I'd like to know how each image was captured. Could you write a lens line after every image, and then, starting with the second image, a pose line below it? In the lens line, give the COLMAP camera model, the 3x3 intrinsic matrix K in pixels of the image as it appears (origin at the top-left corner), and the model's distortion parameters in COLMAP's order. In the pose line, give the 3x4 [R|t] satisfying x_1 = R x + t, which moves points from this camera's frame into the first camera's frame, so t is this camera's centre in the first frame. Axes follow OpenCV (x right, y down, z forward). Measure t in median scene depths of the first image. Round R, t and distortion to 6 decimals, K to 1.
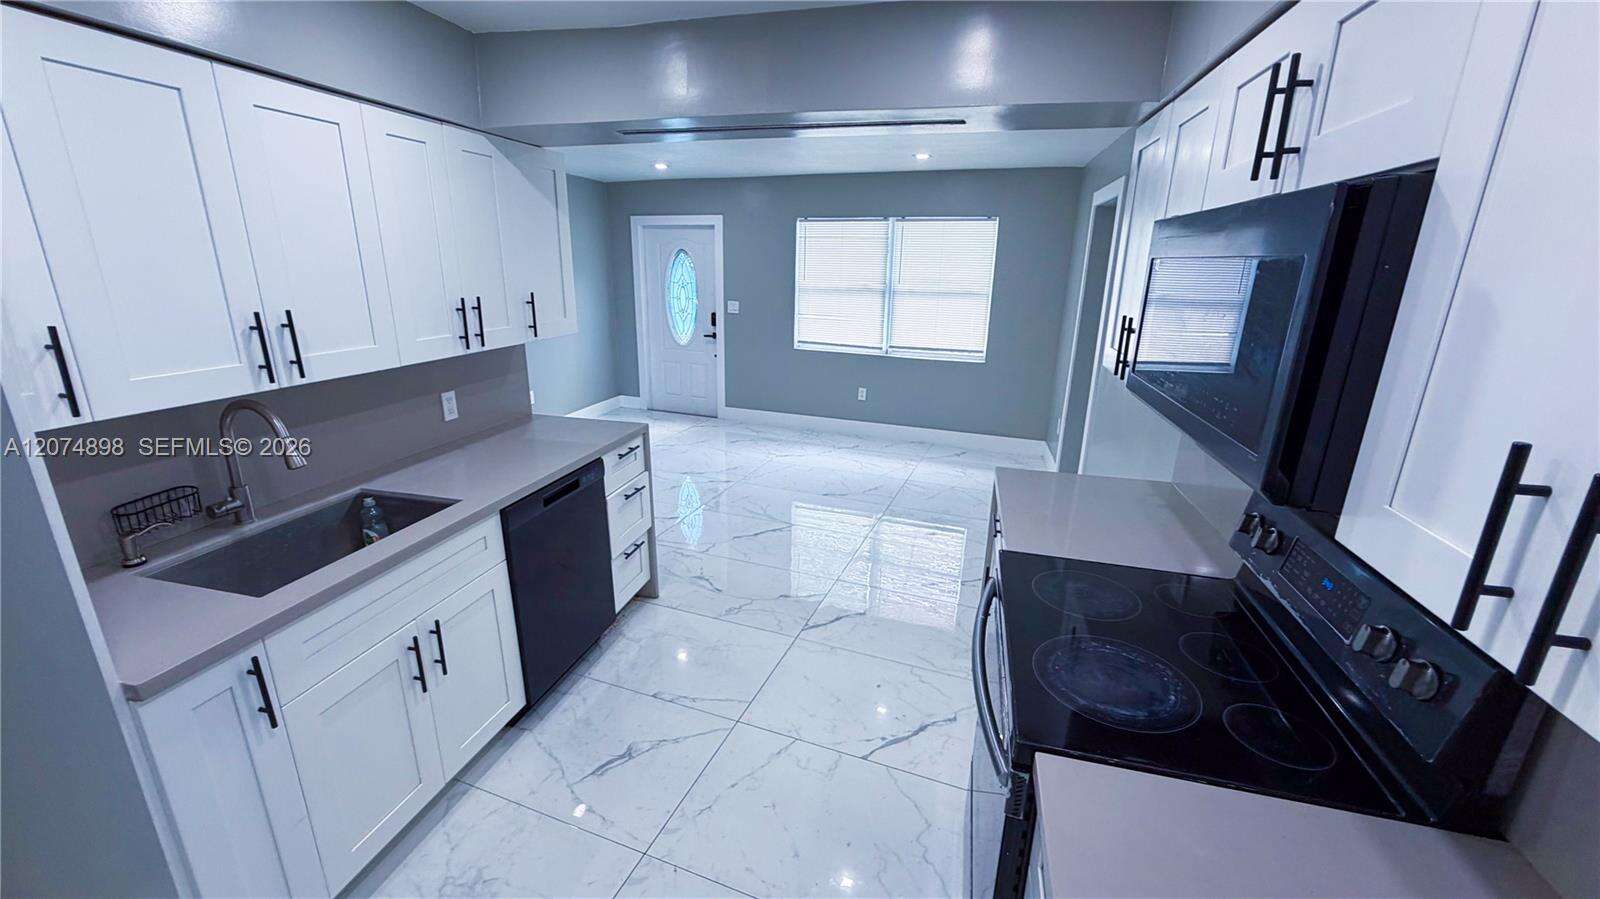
lens RADIAL K [[637.3, 0, 797.9], [0, 637.3, 450.7], [0, 0, 1]] dist [-0.000099, -0.000481]
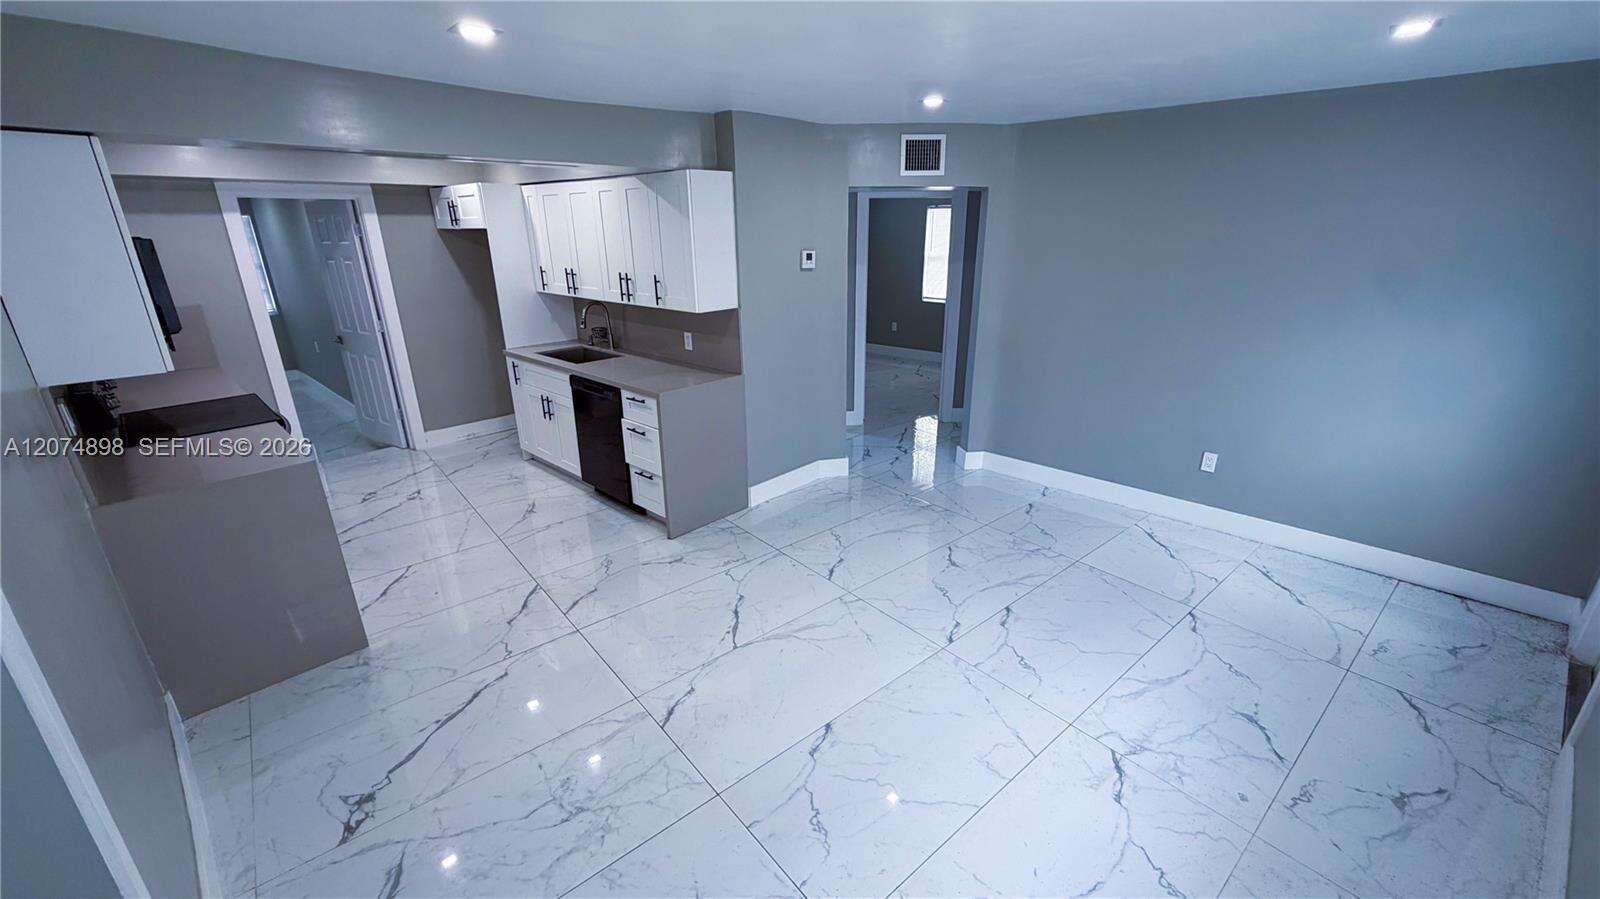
lens RADIAL K [[637.3, 0, 797.9], [0, 637.3, 450.7], [0, 0, 1]] dist [-0.000099, -0.000481]
pose [[-0.481695, 0.282358, -0.829605, 0.332654], [-0.251797, 0.862158, 0.439638, -0.272670], [0.839386, 0.420663, -0.344201, 0.846916]]
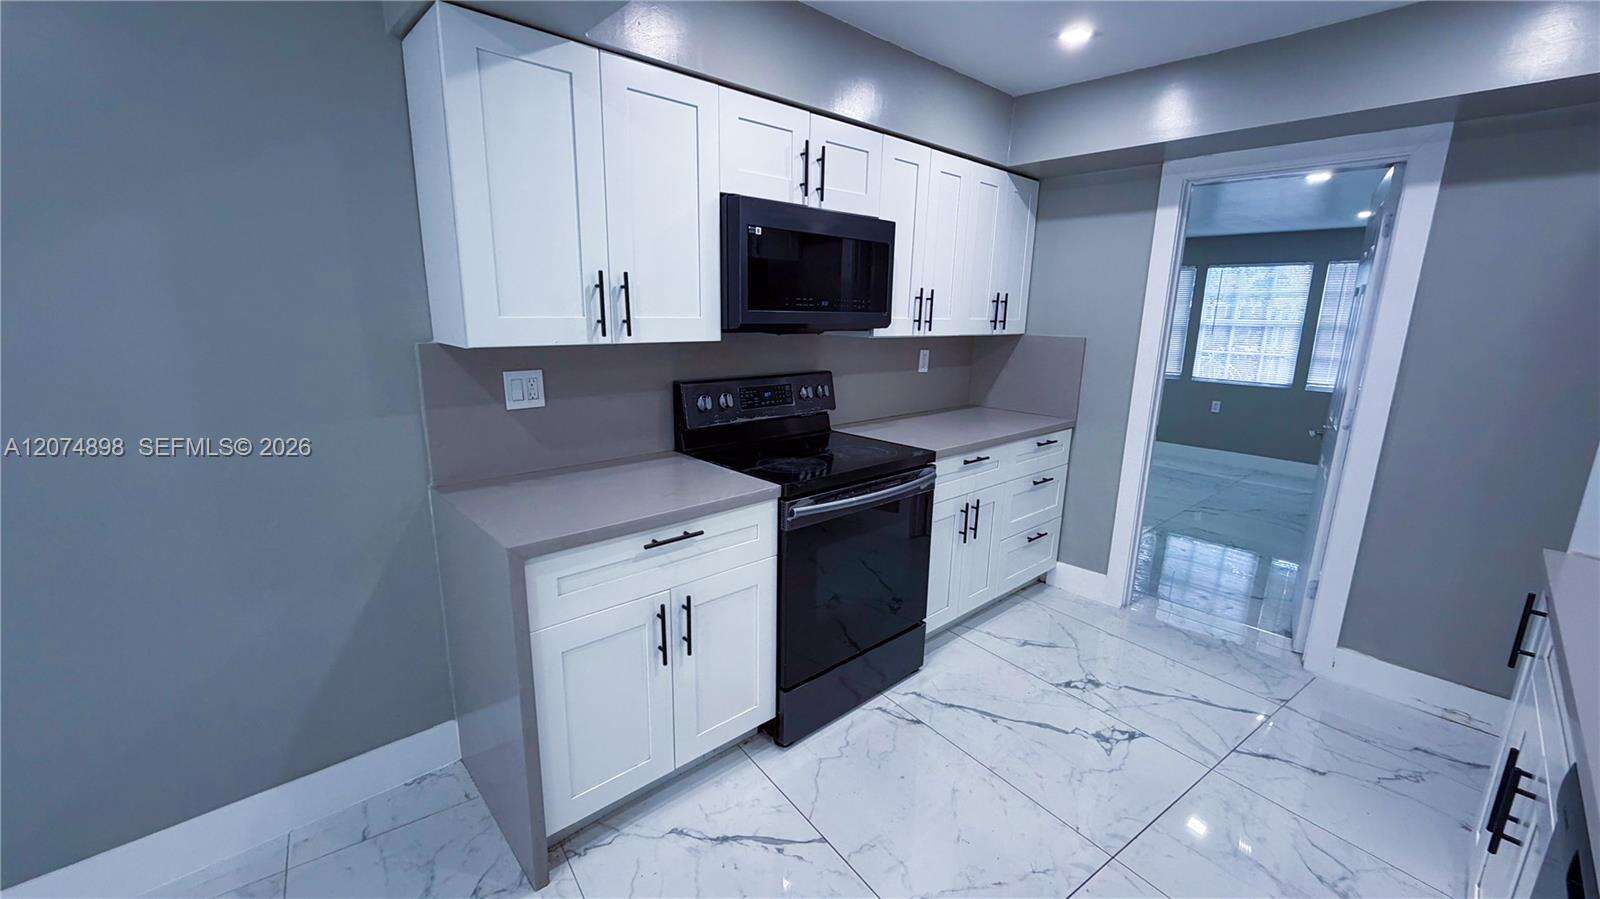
lens RADIAL K [[637.3, 0, 797.9], [0, 637.3, 450.7], [0, 0, 1]] dist [-0.000099, -0.000481]
pose [[-0.835760, -0.149604, 0.528321, -0.080283], [0.126644, 0.883708, 0.450579, -0.114599], [-0.534290, 0.443485, -0.719621, 0.514894]]
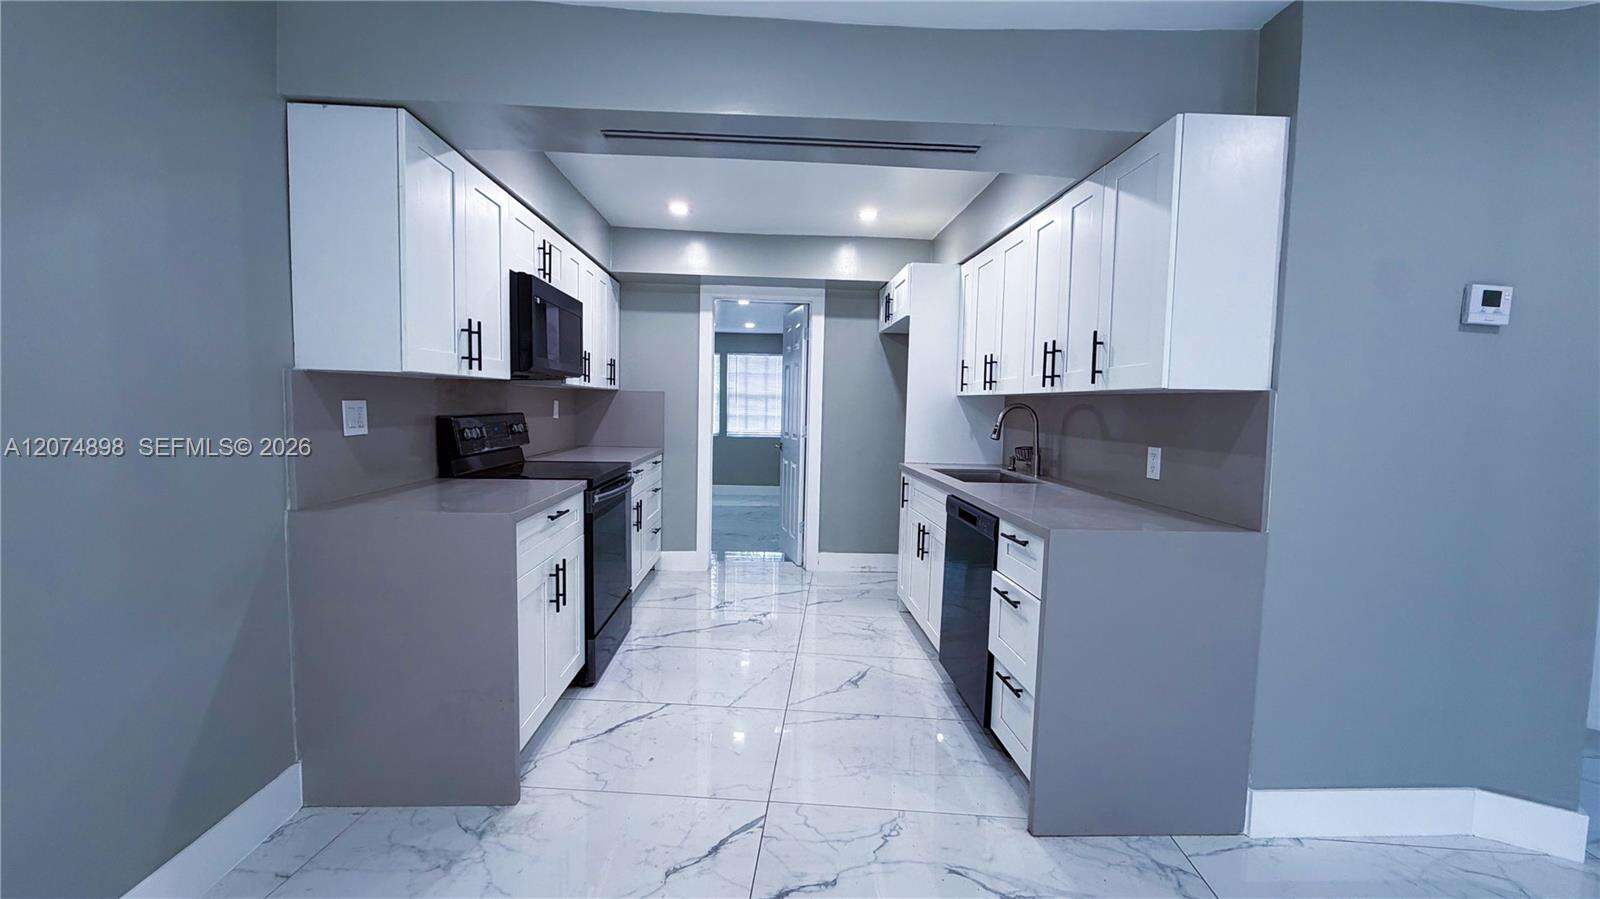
lens RADIAL K [[637.3, 0, 797.9], [0, 637.3, 450.7], [0, 0, 1]] dist [-0.000099, -0.000481]
pose [[-0.955019, -0.016446, -0.296089, 0.087598], [-0.121189, 0.932923, 0.339070, -0.145696], [0.270652, 0.359701, -0.892952, 0.733163]]
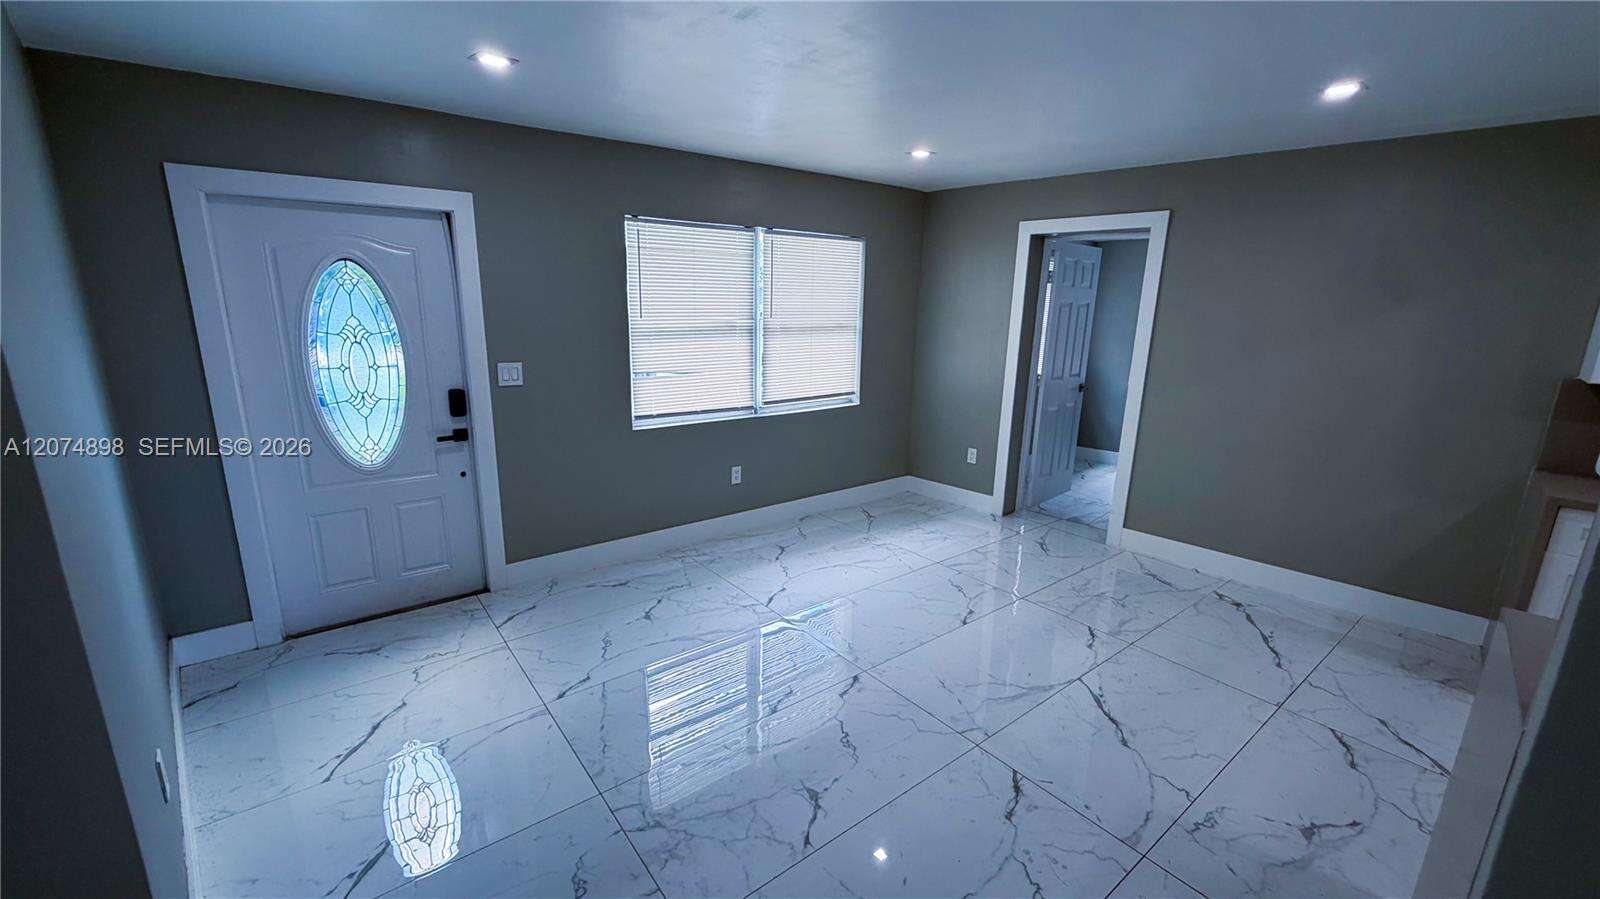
lens RADIAL K [[637.3, 0, 797.9], [0, 637.3, 450.7], [0, 0, 1]] dist [-0.000099, -0.000481]
pose [[0.515345, -0.209288, 0.831034, -0.467990], [0.238209, 0.966489, 0.095682, -0.176227], [-0.823211, 0.148650, 0.547930, 0.591303]]
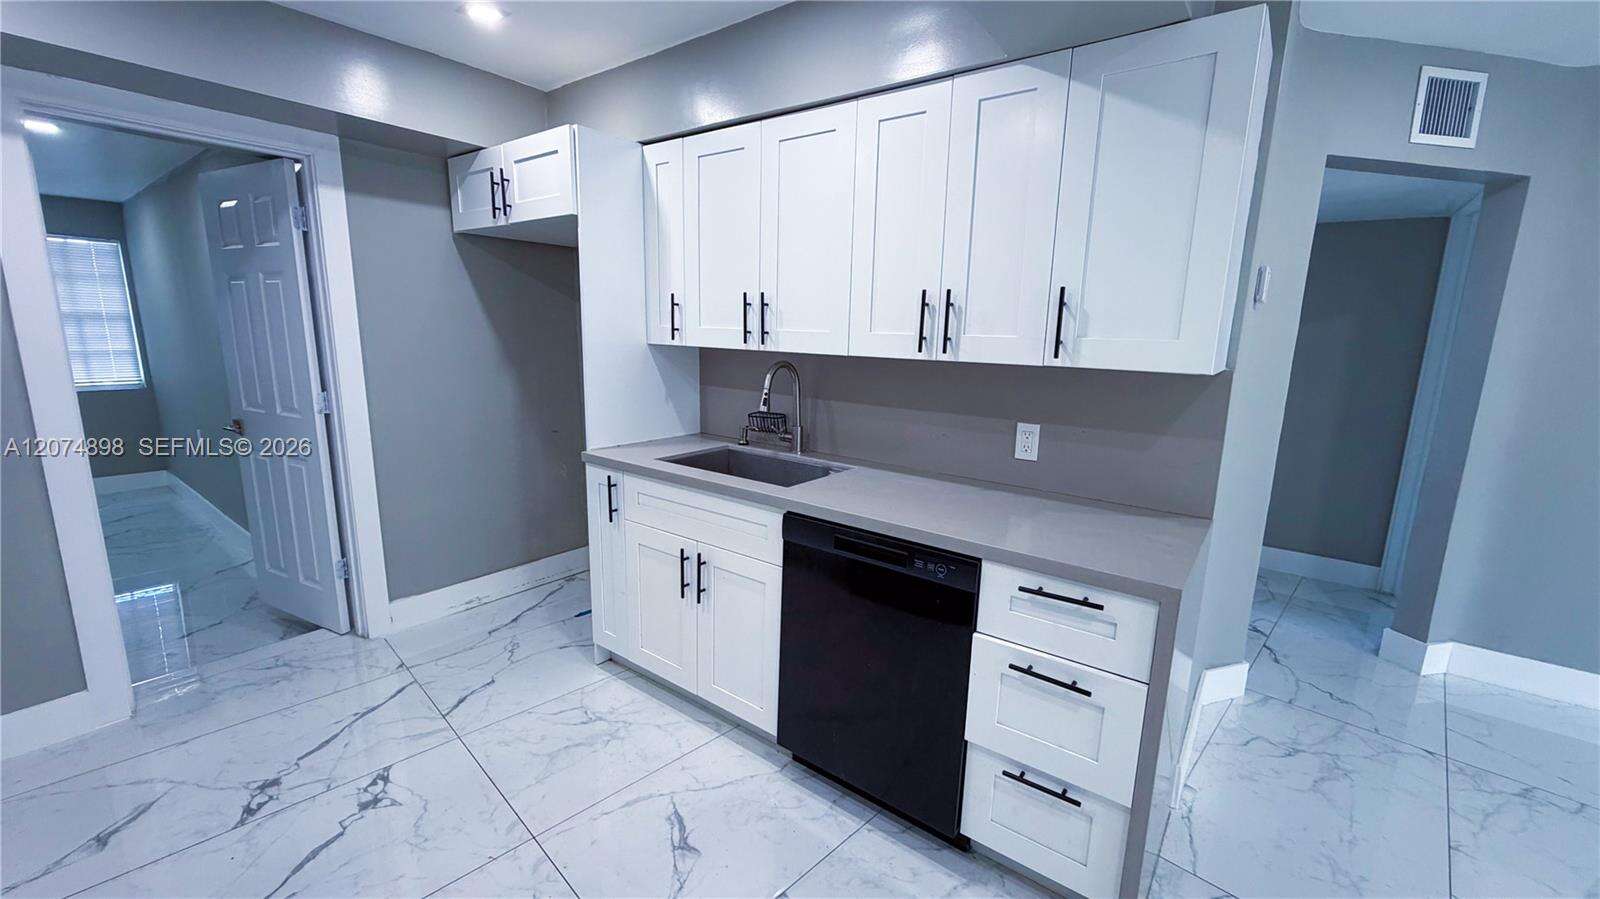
lens RADIAL K [[637.3, 0, 797.9], [0, 637.3, 450.7], [0, 0, 1]] dist [-0.000099, -0.000481]
pose [[-0.396910, 0.149703, -0.905567, 0.118043], [-0.293268, 0.914209, 0.279671, -0.086115], [0.869745, 0.376578, -0.318956, 0.445524]]
